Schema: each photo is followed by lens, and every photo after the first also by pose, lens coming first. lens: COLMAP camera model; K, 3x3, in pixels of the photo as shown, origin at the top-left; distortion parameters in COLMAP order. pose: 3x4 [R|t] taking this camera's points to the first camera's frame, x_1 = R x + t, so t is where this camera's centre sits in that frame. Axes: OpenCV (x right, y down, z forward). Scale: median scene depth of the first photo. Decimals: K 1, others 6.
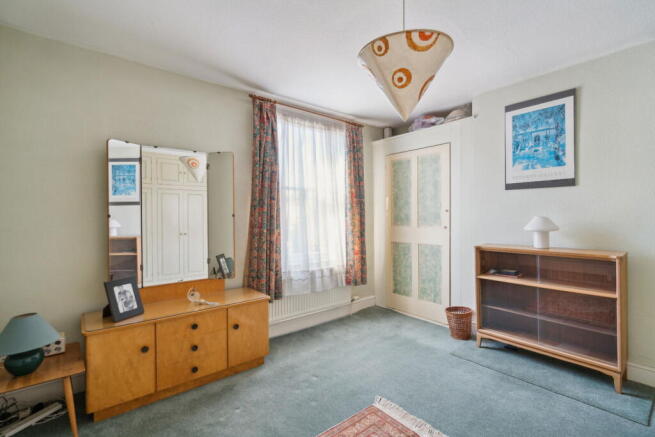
lens RADIAL K [[300.6, 0, 330.3], [0, 300.6, 216.1], [0, 0, 1]] dist [-0.000579, 0.000224]
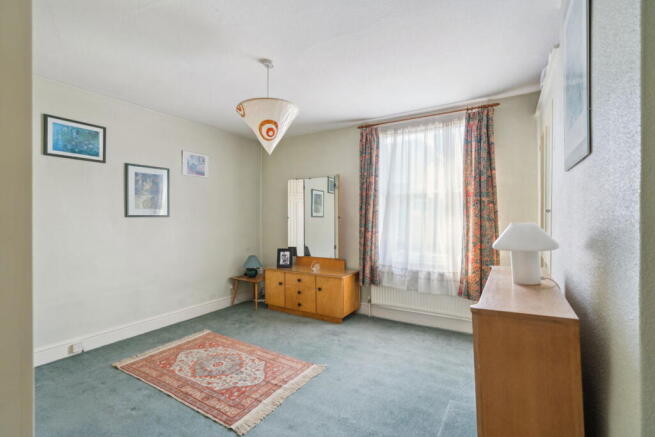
lens RADIAL K [[300.6, 0, 330.3], [0, 300.6, 216.1], [0, 0, 1]] dist [-0.000579, 0.000224]
pose [[0.338036, -0.000717, -0.941133, 0.903506], [0.000207, 1.000000, -0.000688, -0.005844], [0.941133, 0.000038, 0.338036, 0.410929]]
